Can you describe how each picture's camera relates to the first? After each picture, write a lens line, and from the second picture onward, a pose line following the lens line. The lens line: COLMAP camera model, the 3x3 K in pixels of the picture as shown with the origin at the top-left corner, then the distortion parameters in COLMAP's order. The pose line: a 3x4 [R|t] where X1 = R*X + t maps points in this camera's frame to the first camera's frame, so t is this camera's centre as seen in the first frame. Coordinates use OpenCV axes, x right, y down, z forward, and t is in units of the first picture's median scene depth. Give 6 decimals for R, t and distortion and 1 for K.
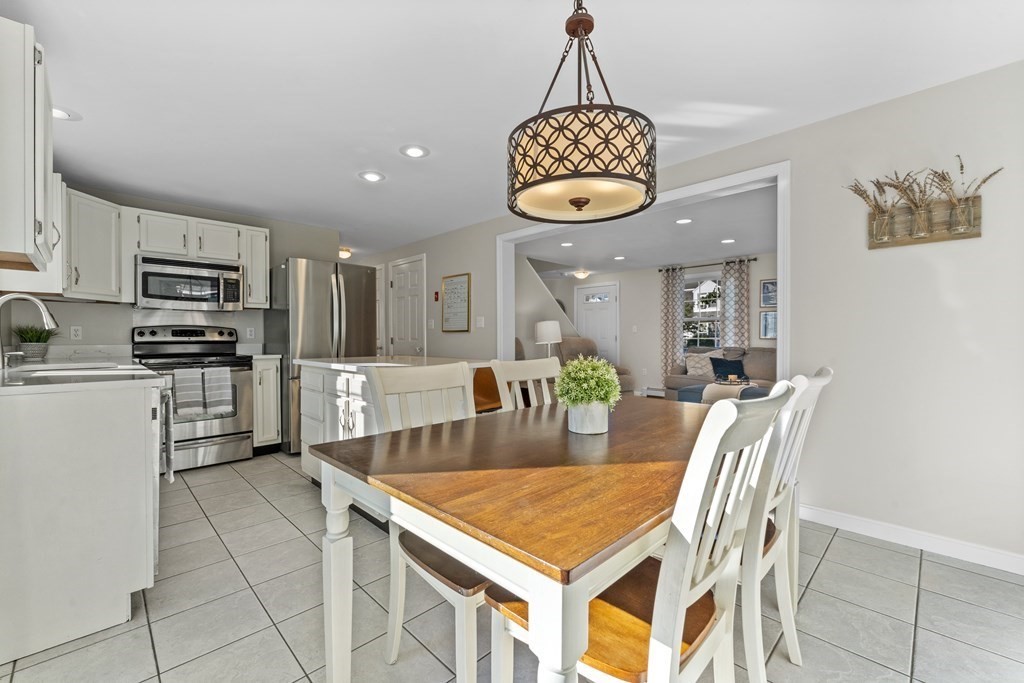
lens RADIAL K [[427.7, 0, 512.0], [0, 427.7, 341.5], [0, 0, 1]] dist [-0.015146, -0.000015]
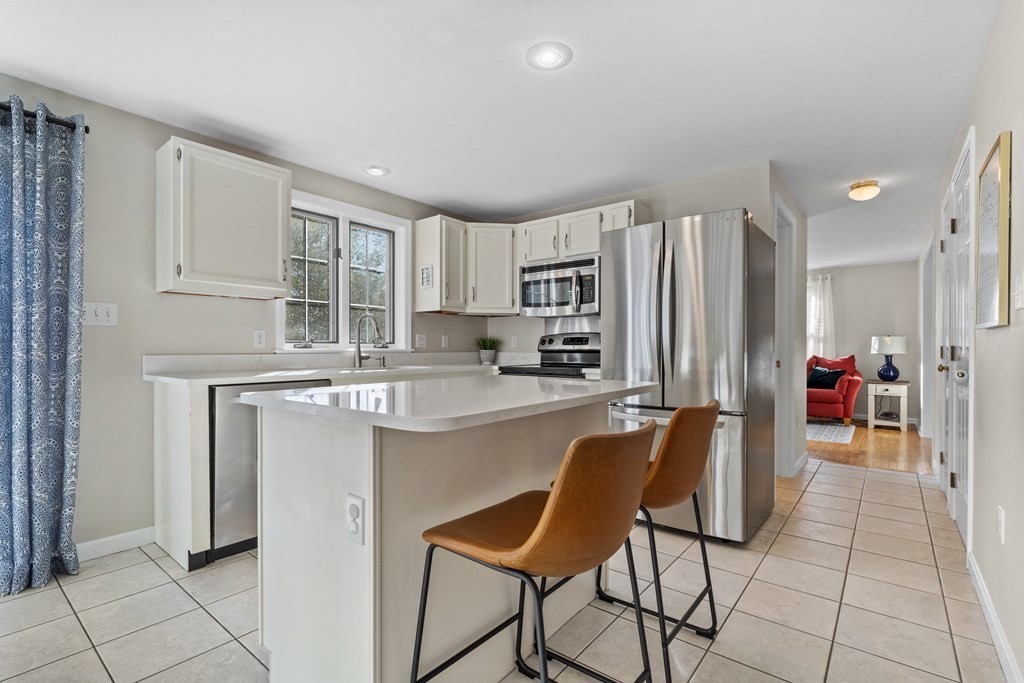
lens RADIAL K [[472.2, 0, 509.6], [0, 472.2, 347.4], [0, 0, 1]] dist [-0.001595, 0.000076]
pose [[0.105542, 0.002804, -0.994411, 0.239576], [-0.010591, 0.999942, 0.001696, -0.006157], [0.994358, 0.010353, 0.105565, 0.744829]]
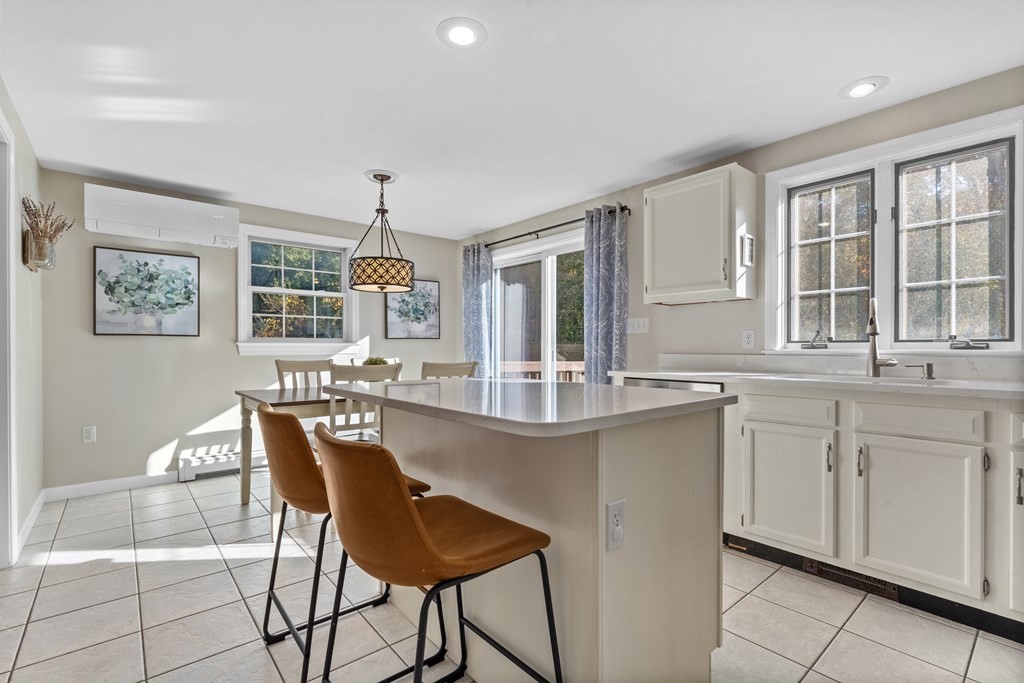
lens RADIAL K [[466.7, 0, 512.0], [0, 466.7, 341.5], [0, 0, 1]] dist [-0.000402, 0.000007]
pose [[-0.997252, -0.002963, 0.074023, -0.252891], [-0.003977, 0.999900, -0.013546, 0.000547], [-0.073975, -0.013803, -0.997165, 1.195202]]
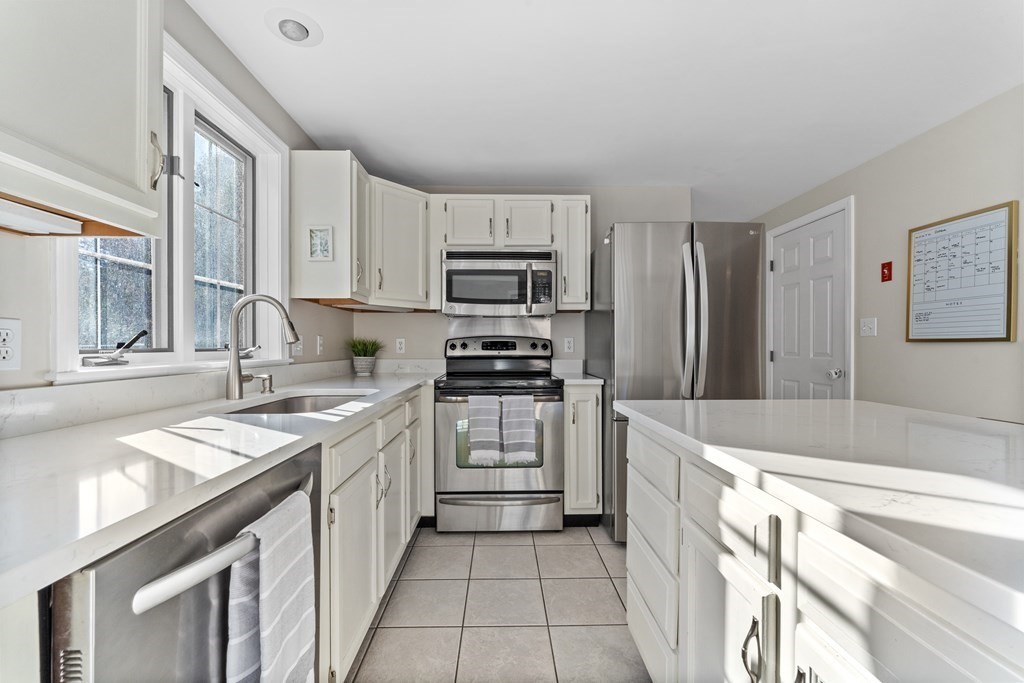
lens RADIAL K [[415.2, 0, 507.4], [0, 415.2, 347.7], [0, 0, 1]] dist [-0.000565, -0.000048]
pose [[0.722172, 0.005578, -0.691691, -0.212643], [-0.008686, 0.999962, -0.001005, -0.015277], [0.691659, 0.006734, 0.722193, 0.446477]]
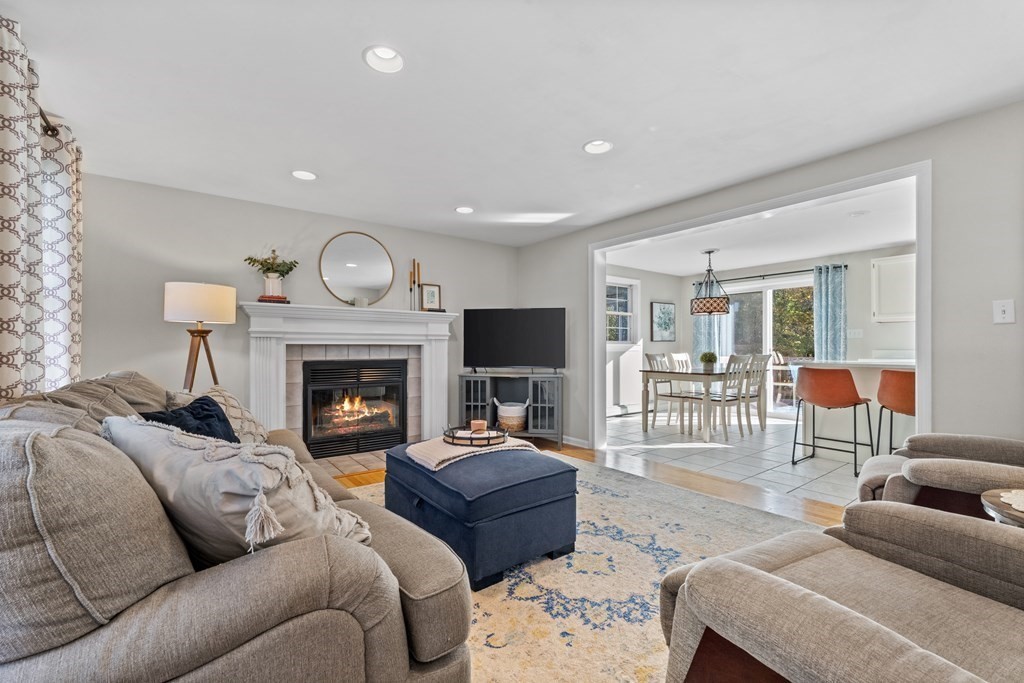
lens RADIAL K [[434.7, 0, 508.7], [0, 434.7, 346.6], [0, 0, 1]] dist [0.008260, -0.000339]
pose [[-0.990531, 0.003649, 0.137240, 0.518118], [0.004719, 0.999961, 0.007475, -0.016735], [-0.137208, 0.008052, -0.990510, 1.888934]]
